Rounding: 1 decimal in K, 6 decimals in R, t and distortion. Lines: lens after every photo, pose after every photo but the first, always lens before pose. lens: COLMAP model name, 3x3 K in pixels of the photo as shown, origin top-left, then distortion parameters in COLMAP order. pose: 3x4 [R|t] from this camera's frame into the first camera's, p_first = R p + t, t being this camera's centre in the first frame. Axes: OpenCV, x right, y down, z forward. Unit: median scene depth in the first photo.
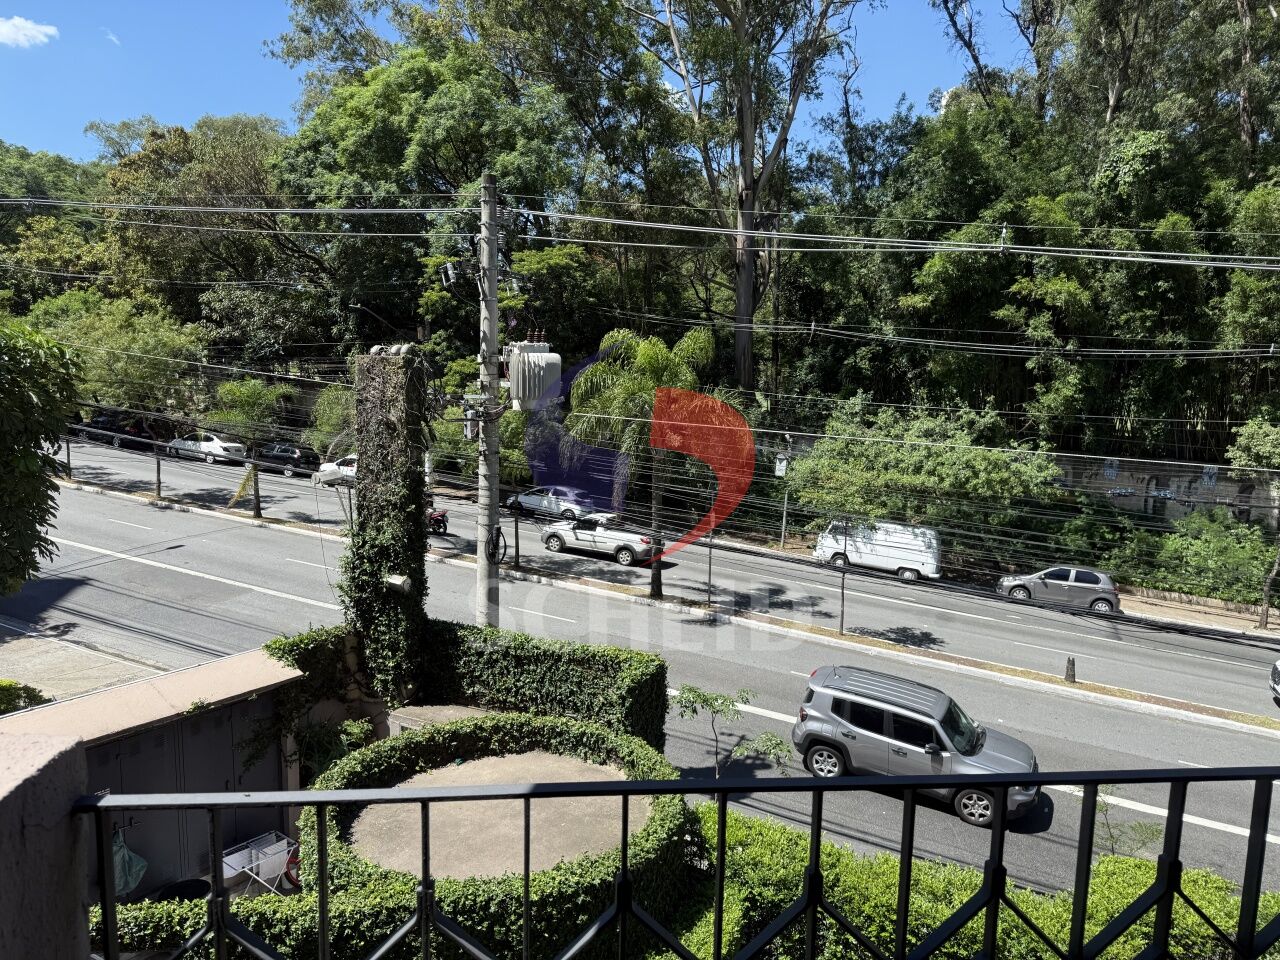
lens RADIAL K [[913.4, 0, 640.0], [0, 913.4, 480.0], [0, 0, 1]] dist [0.148666, -0.233350]
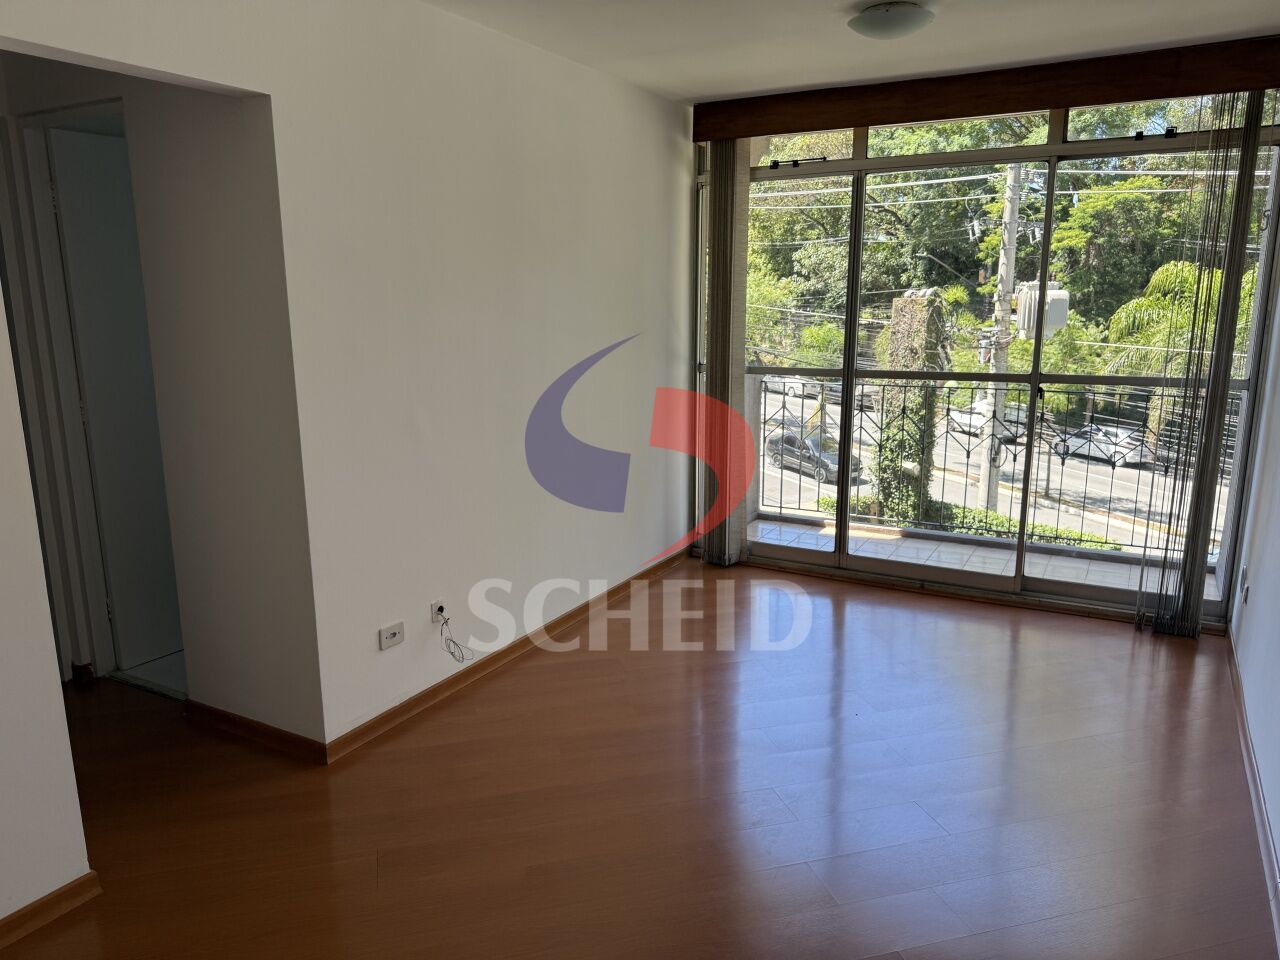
lens RADIAL K [[904.0, 0, 618.1], [0, 904.0, 487.5], [0, 0, 1]] dist [0.034200, -0.042094]
pose [[0.812667, 0.088673, -0.575943, 0.050831], [-0.049151, 0.995263, 0.083879, 0.016038], [0.580652, -0.039857, 0.813176, -0.106096]]
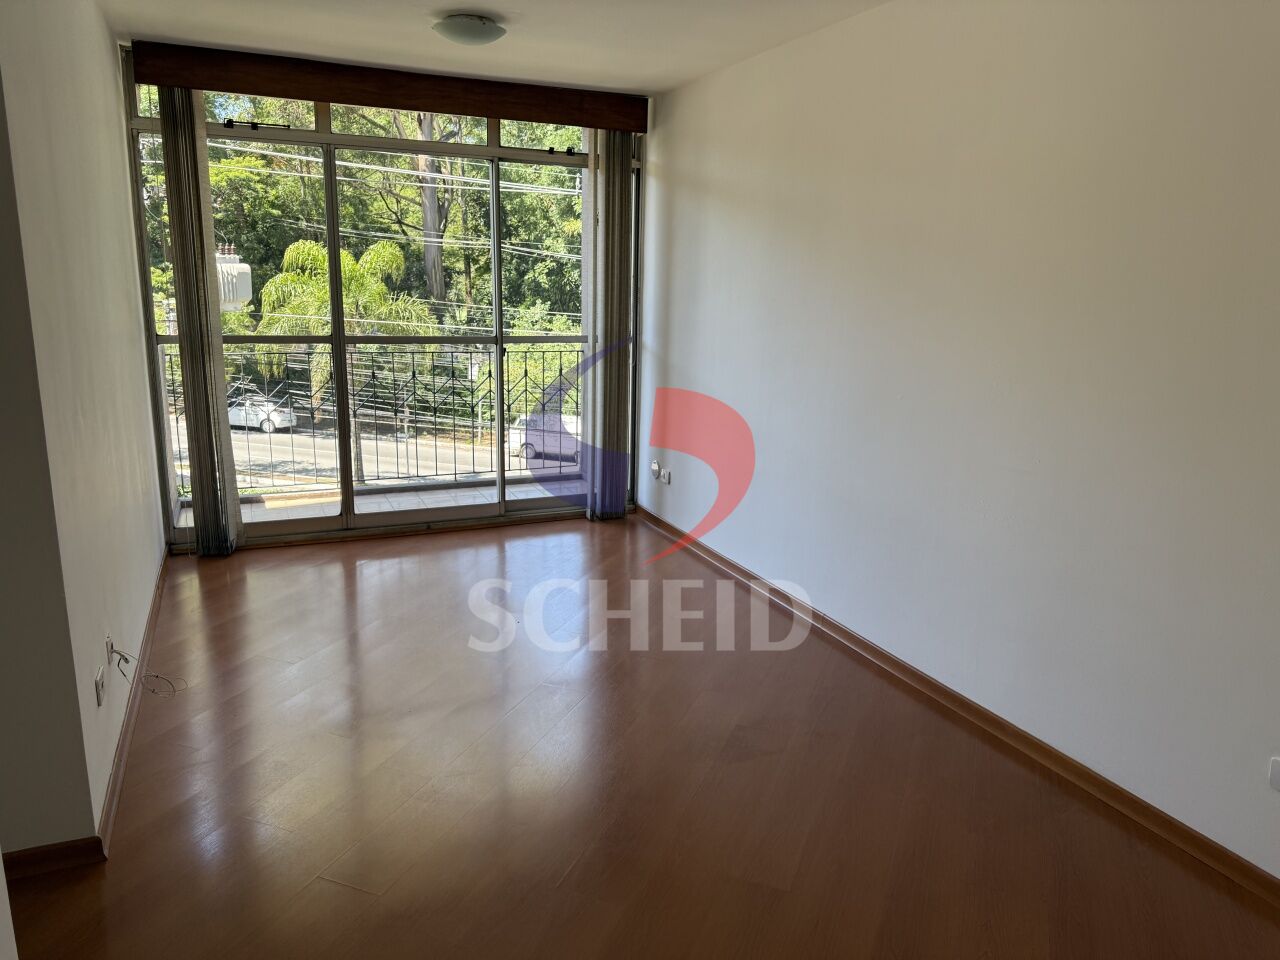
lens RADIAL K [[890.4, 0, 646.7], [0, 890.4, 476.4], [0, 0, 1]] dist [0.233504, -0.434978]
pose [[0.949617, -0.072633, 0.304881, 0.007219], [0.045243, 0.994355, 0.095972, 0.017992], [-0.310131, -0.077343, 0.947543, -0.122520]]
